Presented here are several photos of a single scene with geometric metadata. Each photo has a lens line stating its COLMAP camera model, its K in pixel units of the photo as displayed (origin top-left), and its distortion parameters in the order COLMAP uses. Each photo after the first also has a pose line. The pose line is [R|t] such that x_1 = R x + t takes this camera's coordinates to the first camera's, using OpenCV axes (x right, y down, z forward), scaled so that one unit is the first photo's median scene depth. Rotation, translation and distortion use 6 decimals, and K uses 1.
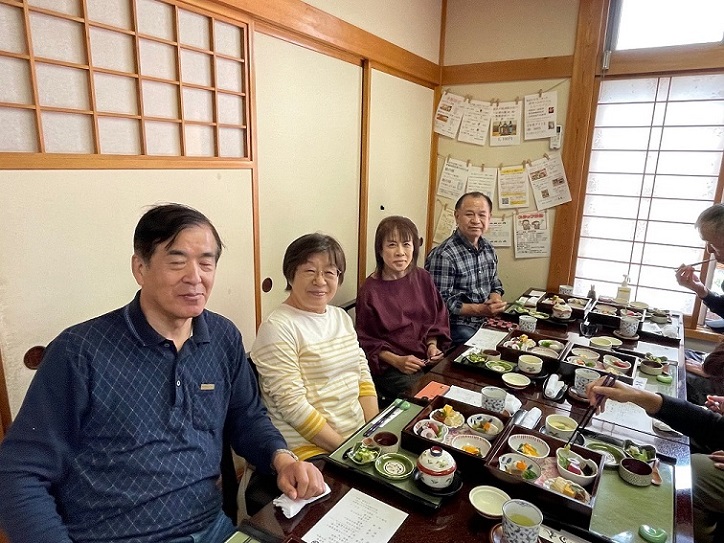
lens RADIAL K [[478.2, 0, 362.0], [0, 478.2, 271.5], [0, 0, 1]] dist [0.003955, 0.001434]
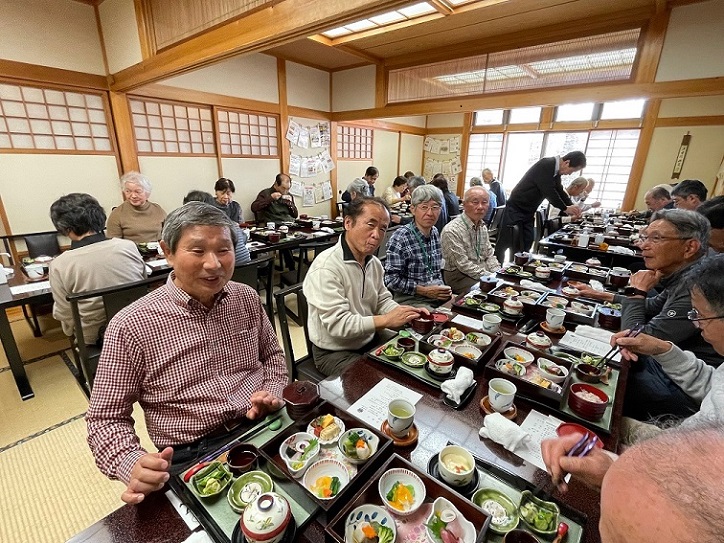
lens RADIAL K [[333.0, 0, 362.0], [0, 333.0, 271.5], [0, 0, 1]] dist [-0.011913, 0.000187]
pose [[0.993758, 0.027165, -0.108199, 0.020549], [-0.017374, 0.995752, 0.090427, 0.383069], [0.110195, -0.087982, 0.990008, -1.563559]]
